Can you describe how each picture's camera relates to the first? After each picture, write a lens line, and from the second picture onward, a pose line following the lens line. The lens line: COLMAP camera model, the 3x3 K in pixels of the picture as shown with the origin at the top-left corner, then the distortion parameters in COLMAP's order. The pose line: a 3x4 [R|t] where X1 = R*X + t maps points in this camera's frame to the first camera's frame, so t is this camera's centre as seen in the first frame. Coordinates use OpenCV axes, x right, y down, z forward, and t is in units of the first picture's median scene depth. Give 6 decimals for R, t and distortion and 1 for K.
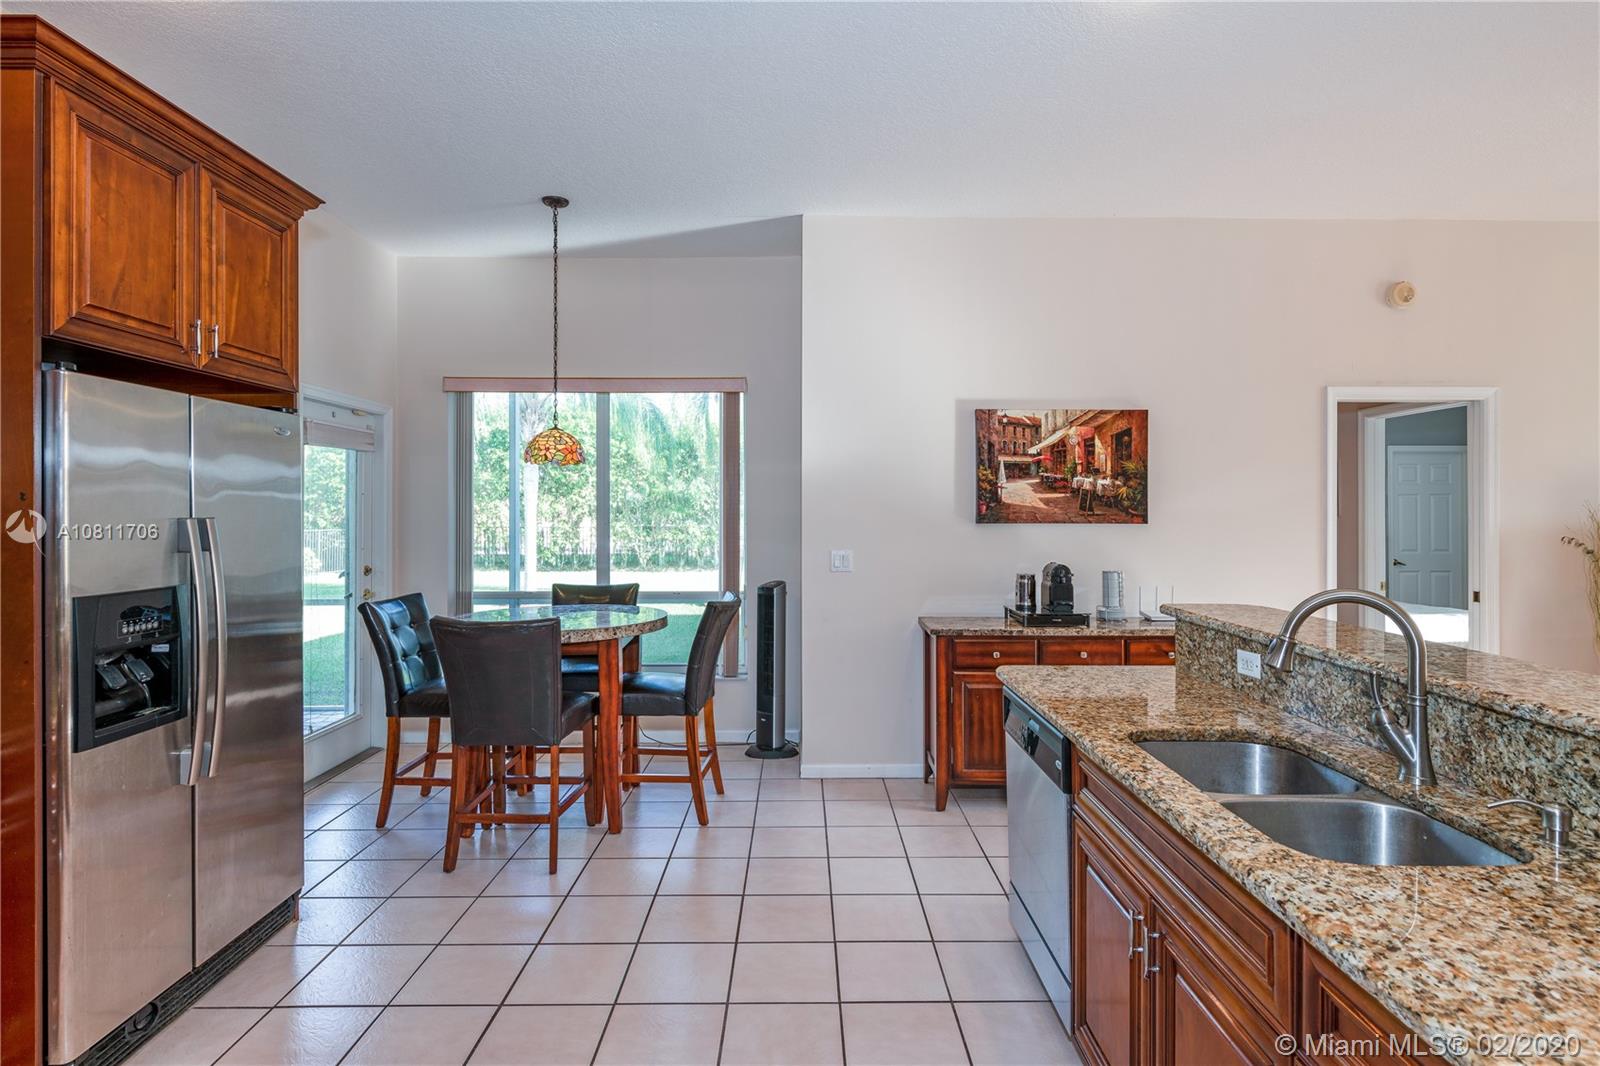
lens RADIAL K [[716.4, 0, 805.6], [0, 716.4, 522.0], [0, 0, 1]] dist [-0.006533, 0.000124]
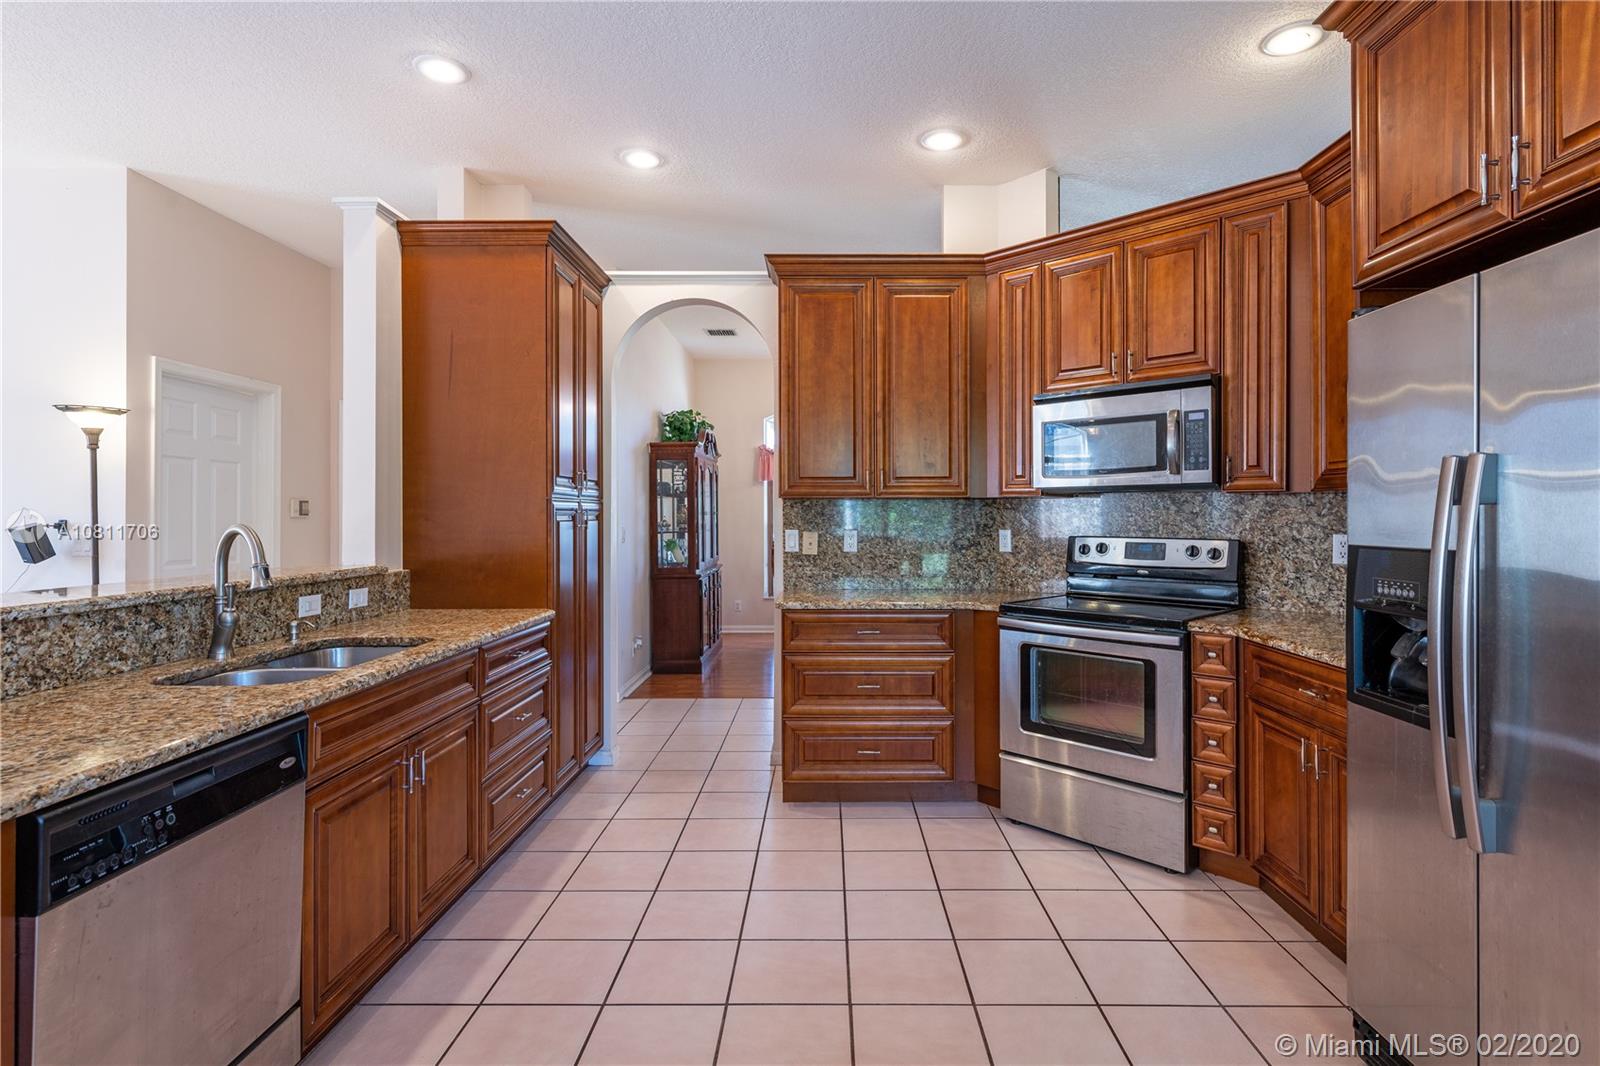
lens RADIAL K [[859.2, 0, 801.6], [0, 859.2, 523.7], [0, 0, 1]] dist [0.002234, 0.000471]
pose [[-0.999581, -0.002438, 0.028834, -0.117015], [-0.002204, 0.999964, 0.008152, 0.027063], [-0.028853, 0.008085, -0.999551, 0.903960]]
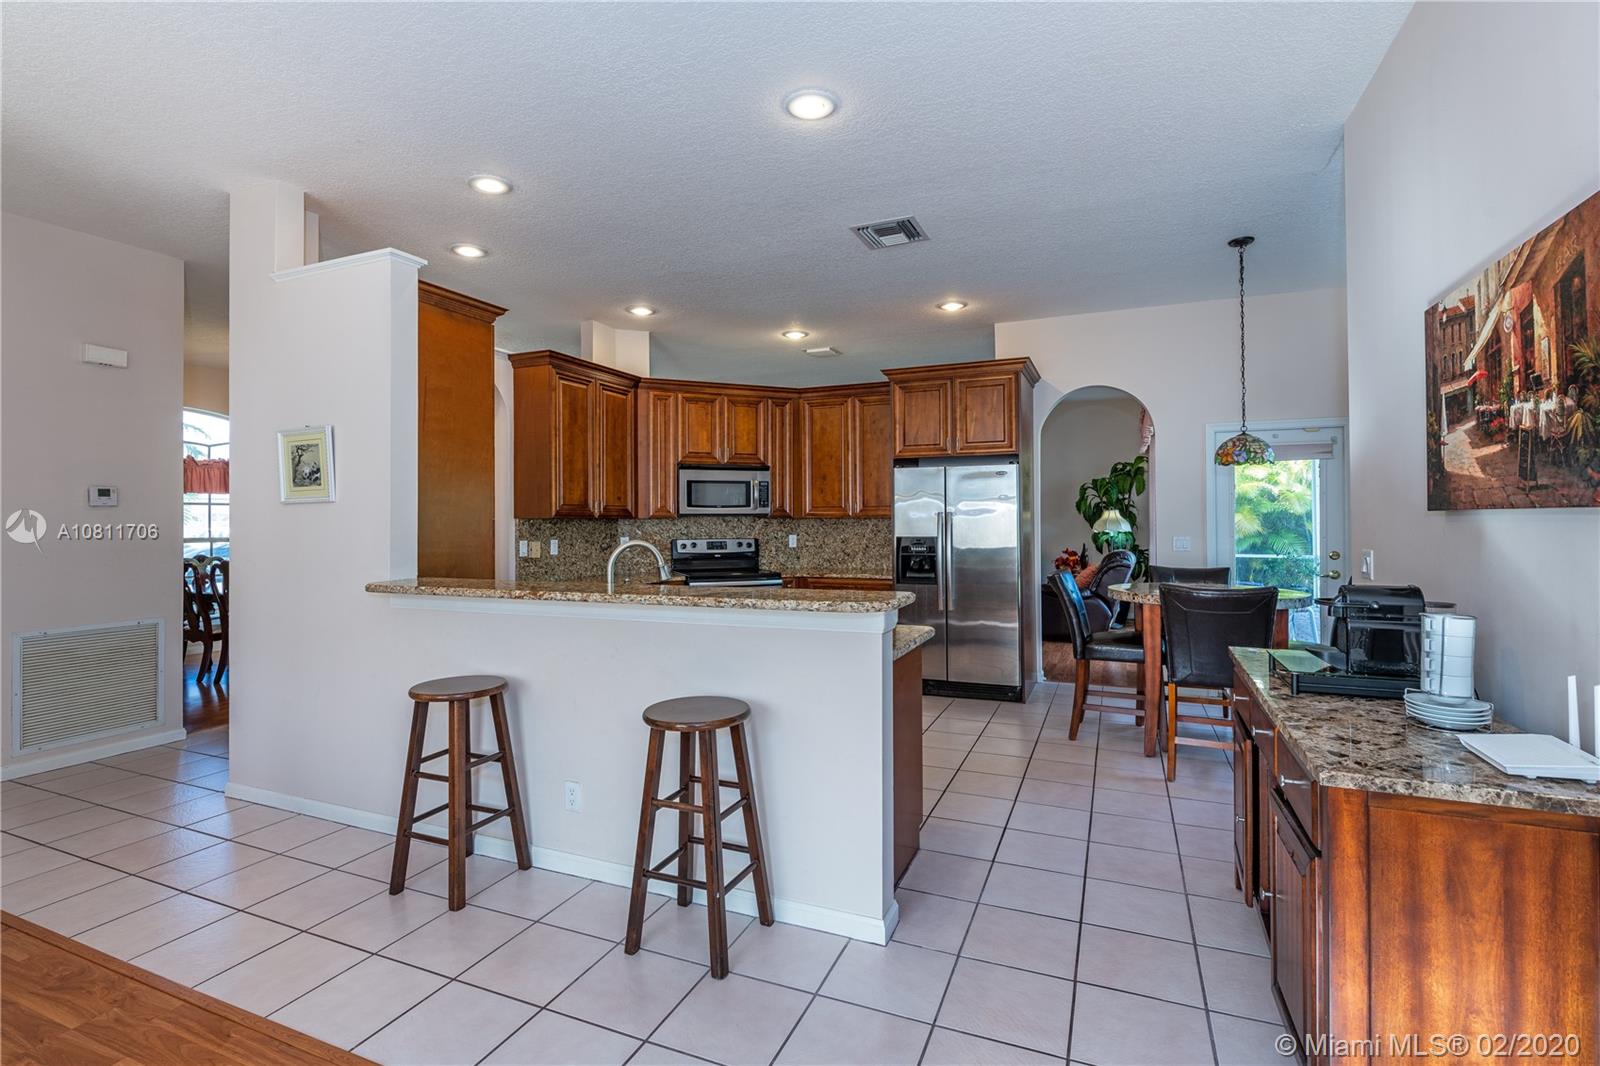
lens RADIAL K [[721.3, 0, 806.6], [0, 721.3, 522.6], [0, 0, 1]] dist [-0.004055, -0.001057]
pose [[-0.415253, 0.004473, -0.909695, 0.965436], [0.003563, 0.999988, 0.003291, 0.007699], [0.909699, -0.001875, -0.415264, 0.787263]]
